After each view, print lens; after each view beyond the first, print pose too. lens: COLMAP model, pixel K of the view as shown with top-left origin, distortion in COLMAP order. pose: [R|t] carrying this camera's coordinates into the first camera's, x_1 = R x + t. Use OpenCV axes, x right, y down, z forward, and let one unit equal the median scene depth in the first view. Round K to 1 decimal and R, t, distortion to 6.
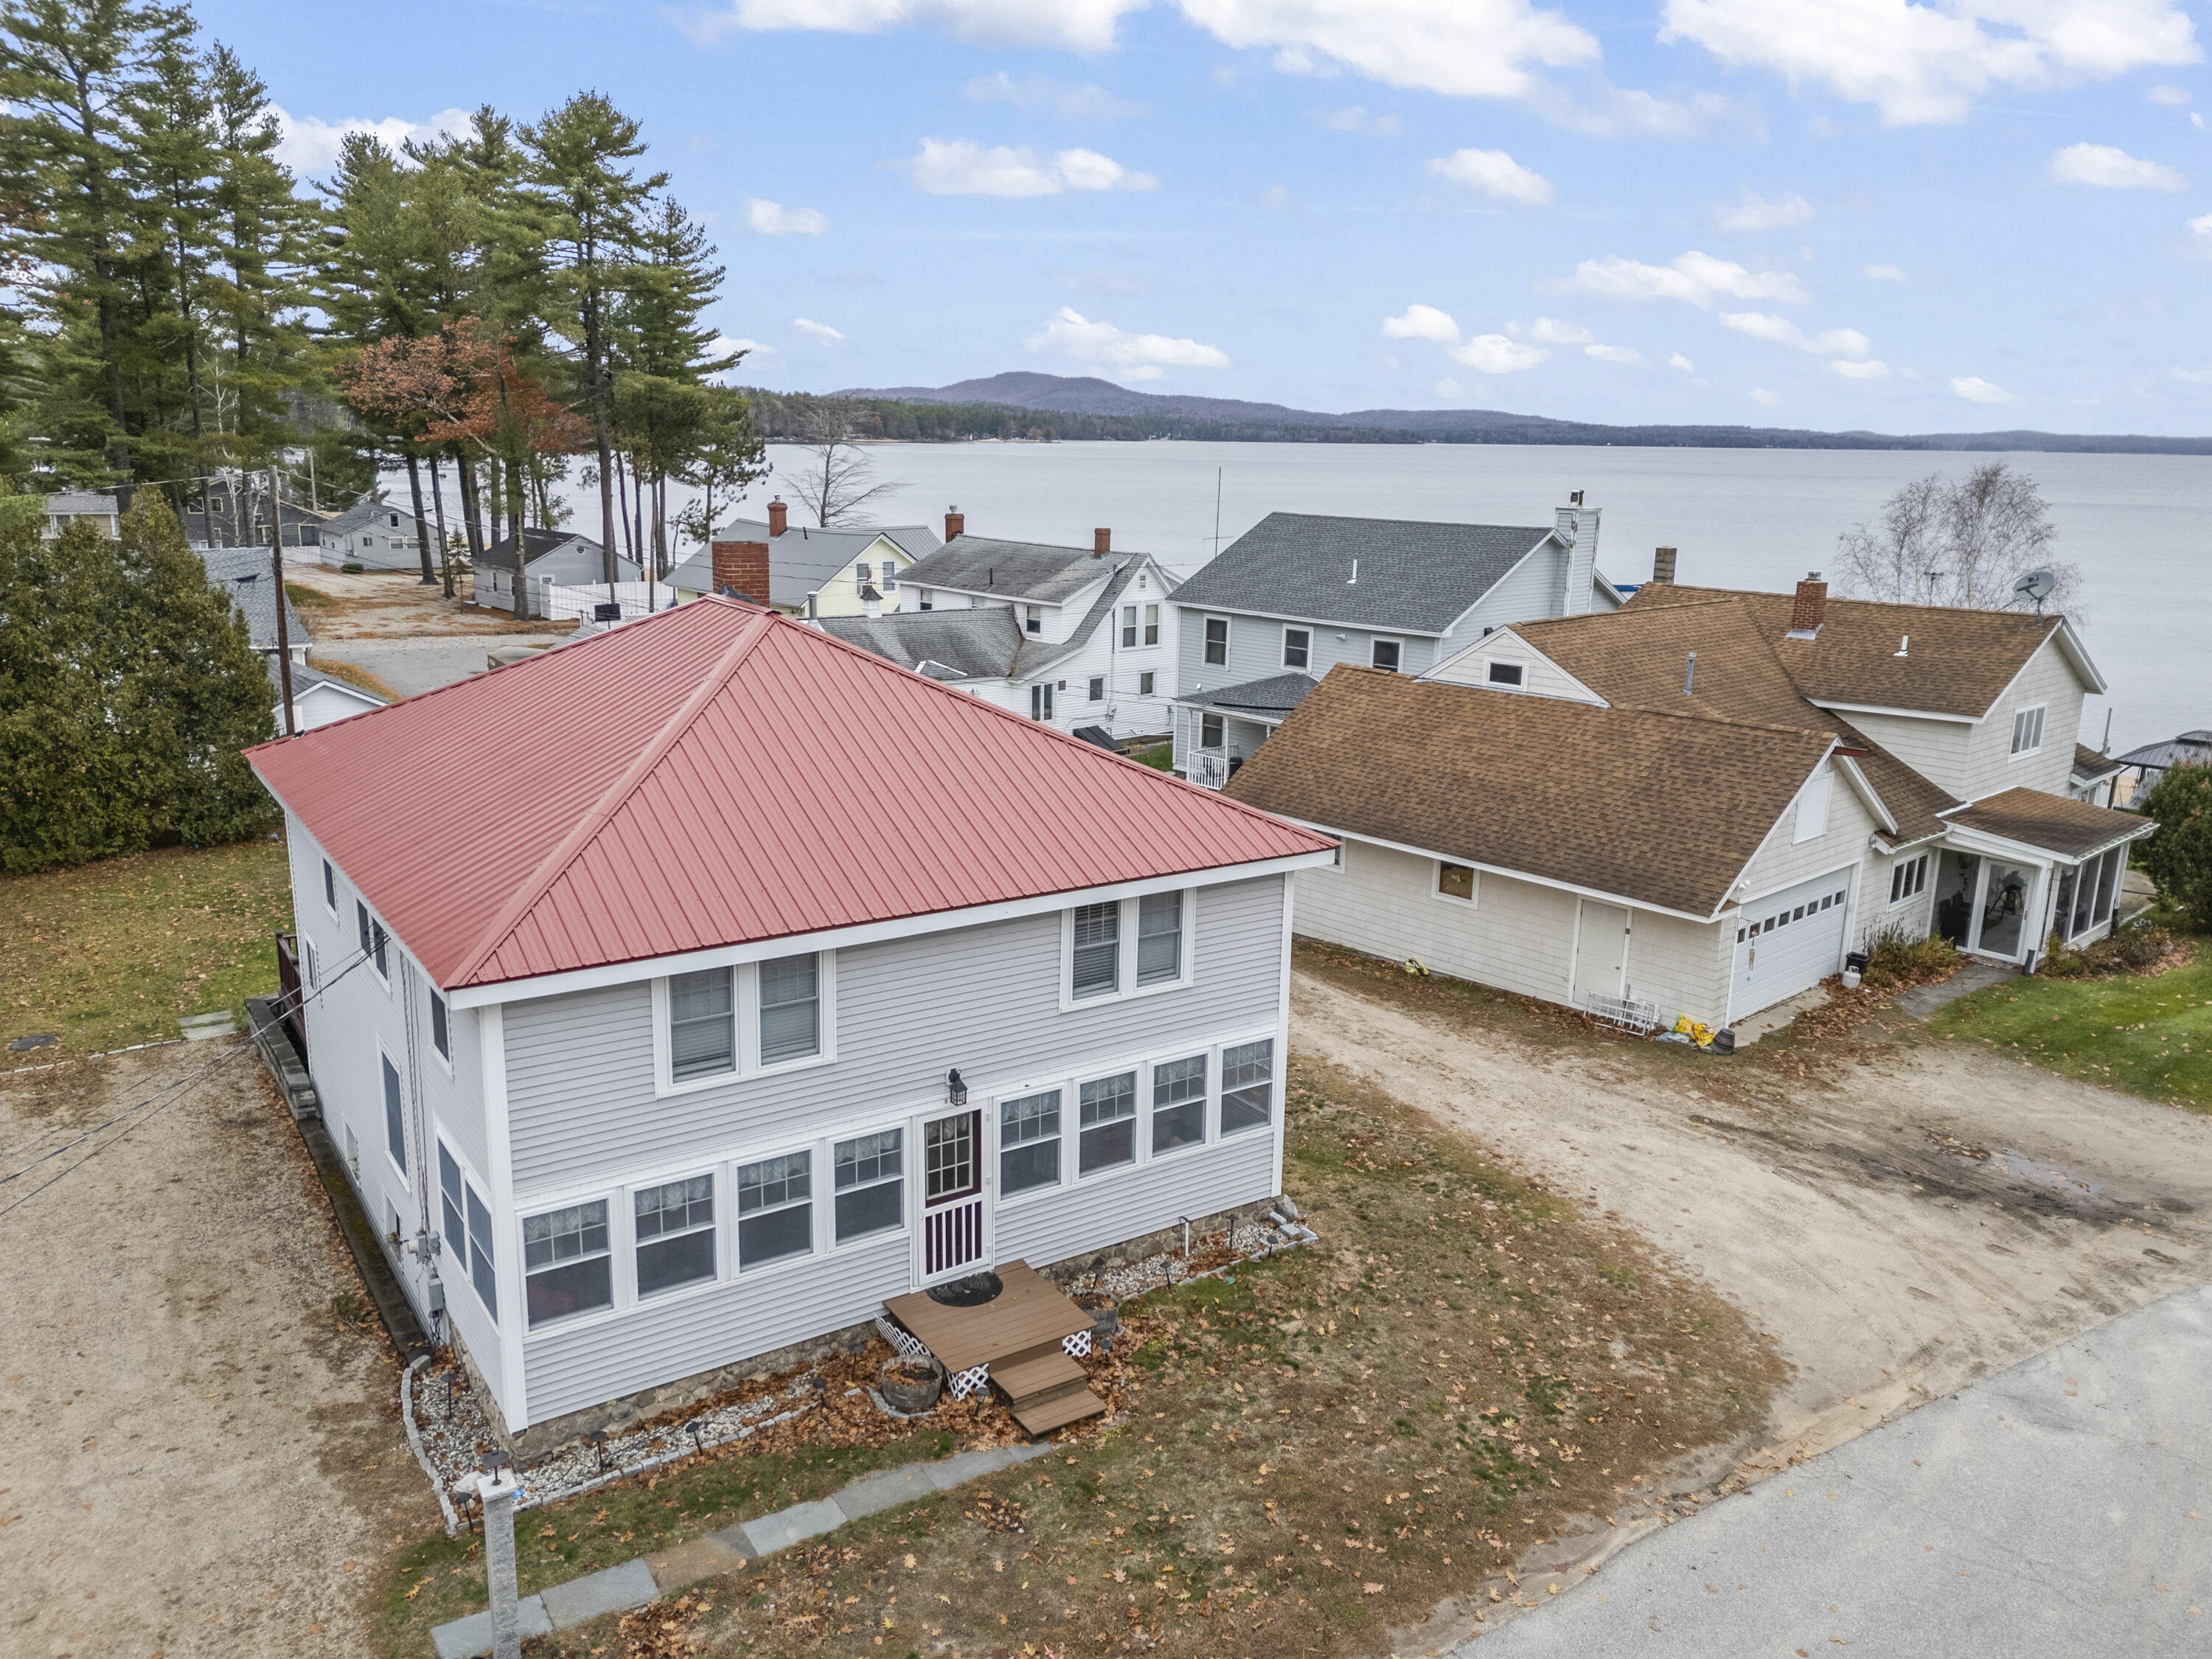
lens RADIAL K [[1623.0, 0, 1094.5], [0, 1623.0, 860.5], [0, 0, 1]] dist [0.060239, -0.045015]
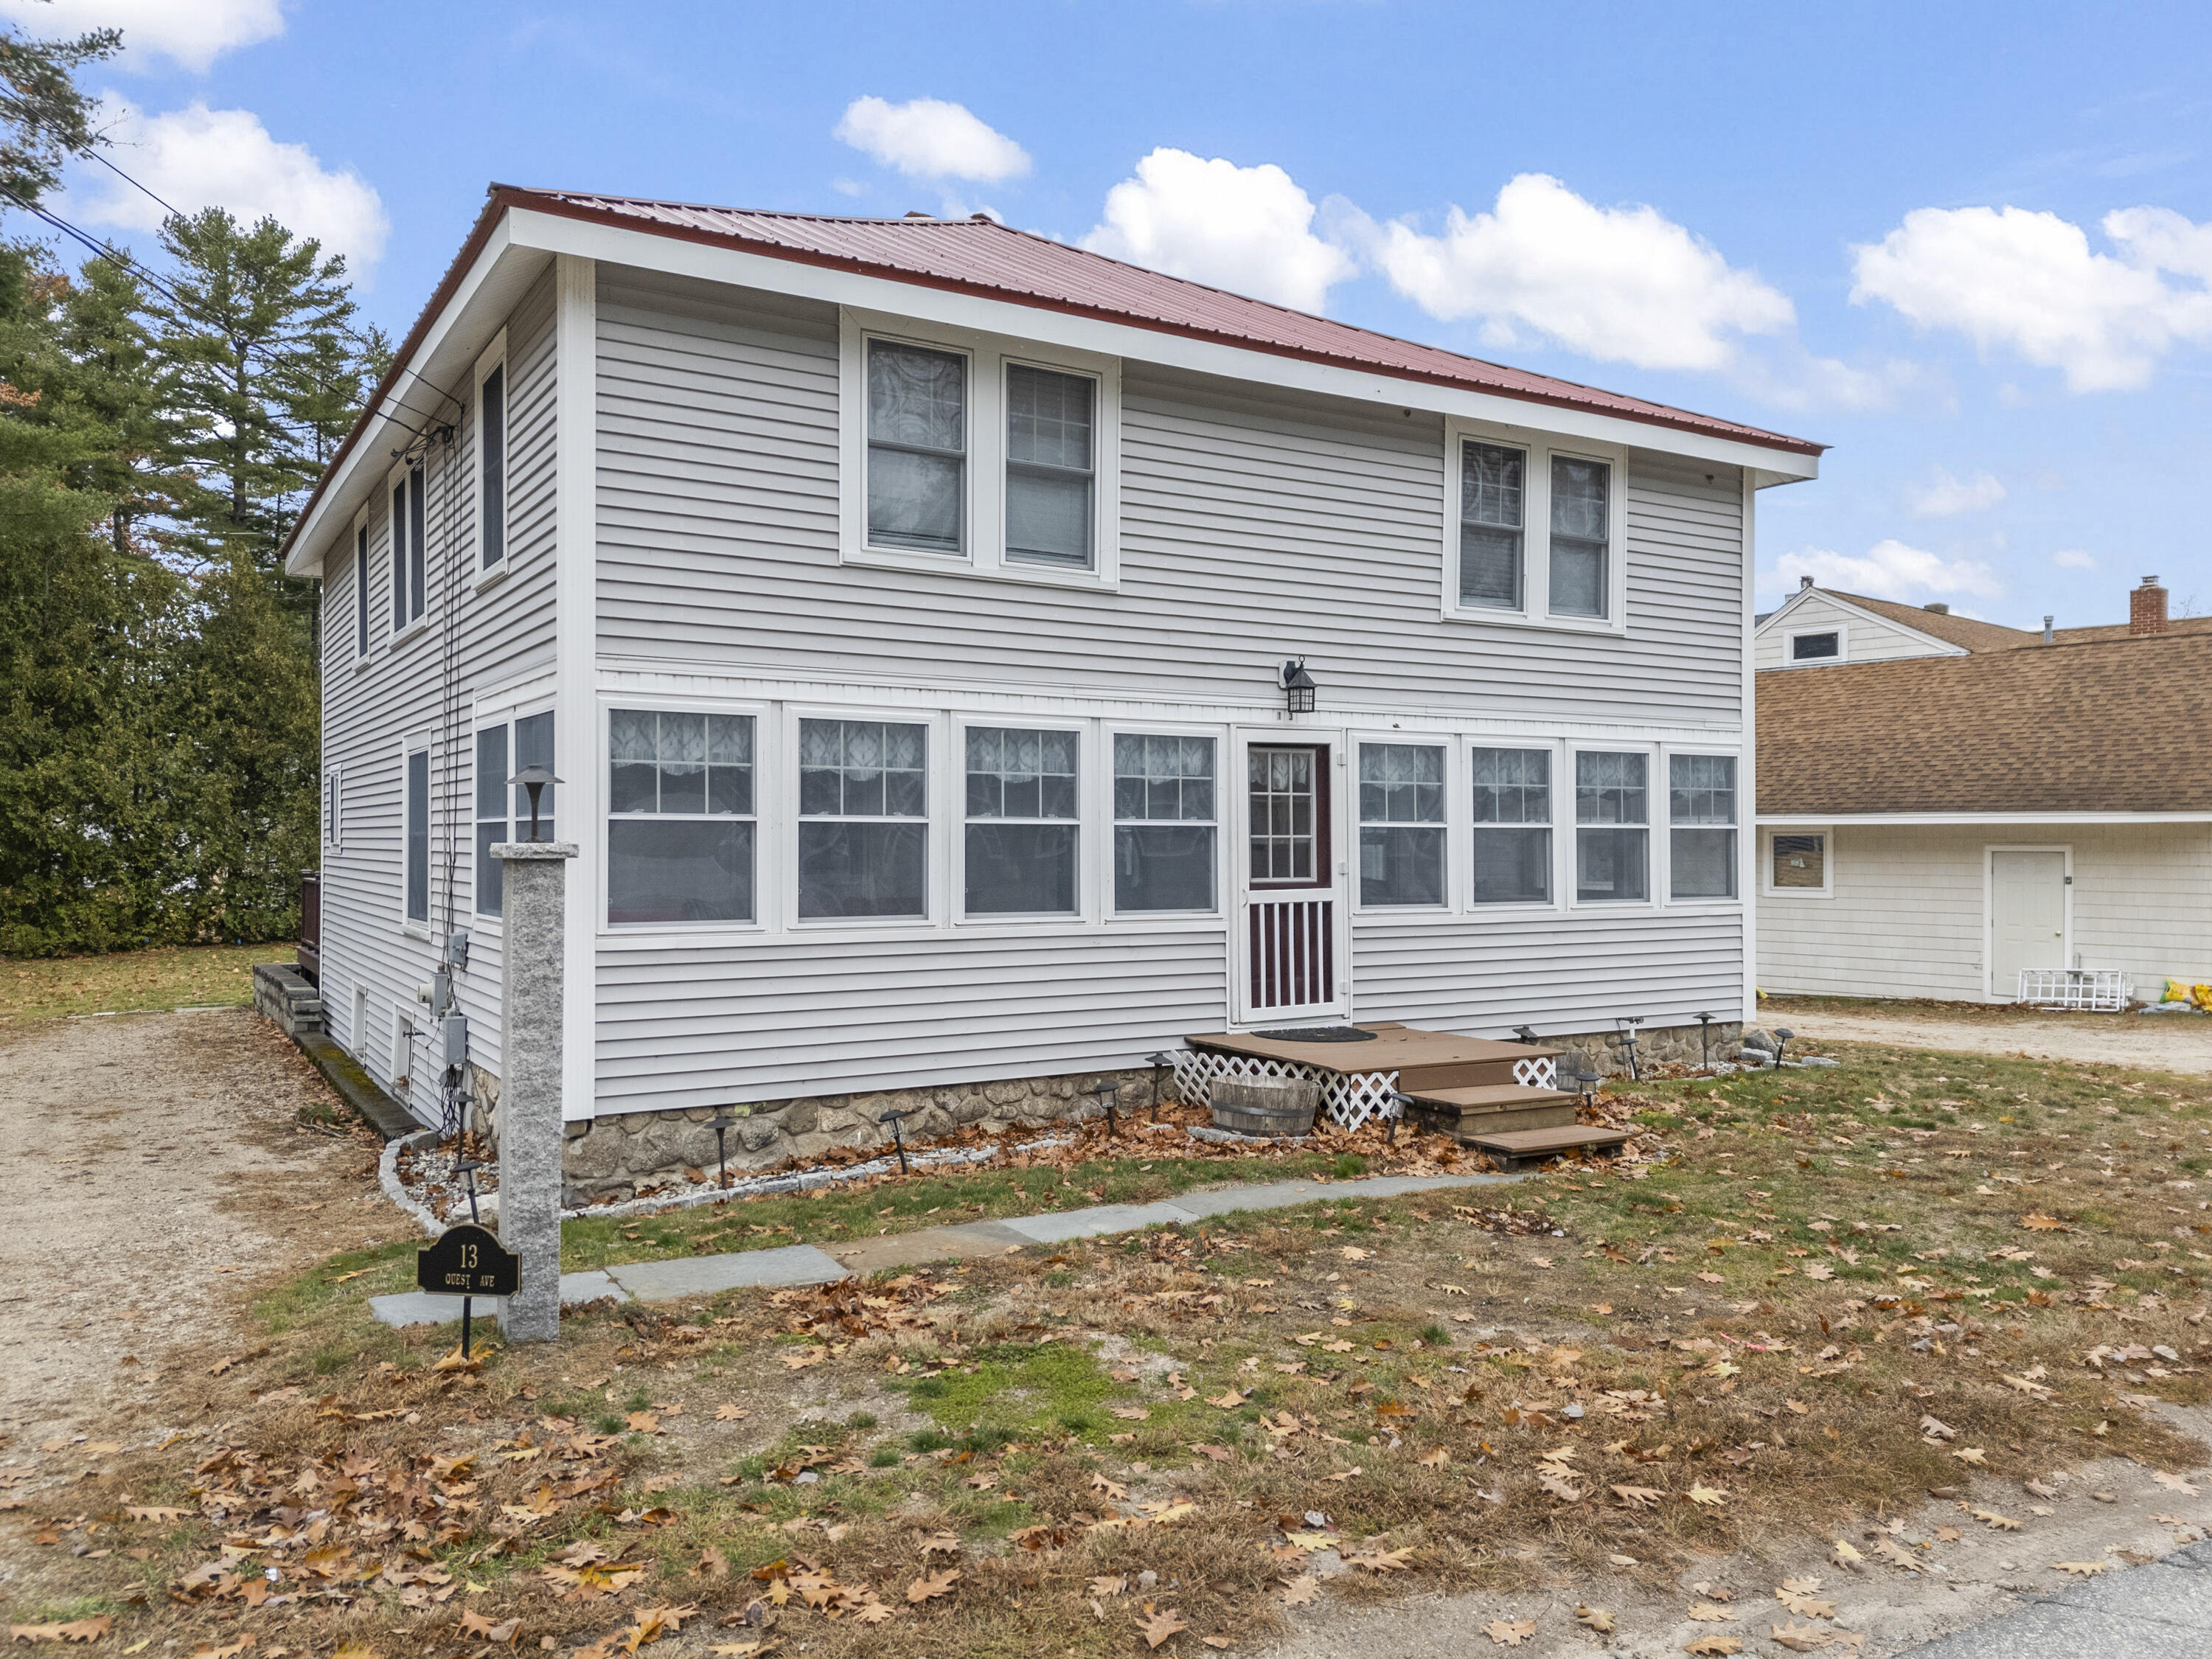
lens RADIAL K [[1623.0, 0, 1096.7], [0, 1623.0, 853.0], [0, 0, 1]] dist [0.060239, -0.045015]
pose [[0.998697, -0.020761, -0.046615, -0.129685], [0.008501, 0.968420, -0.249179, 0.343847], [0.050316, 0.248459, 0.967335, 0.394749]]
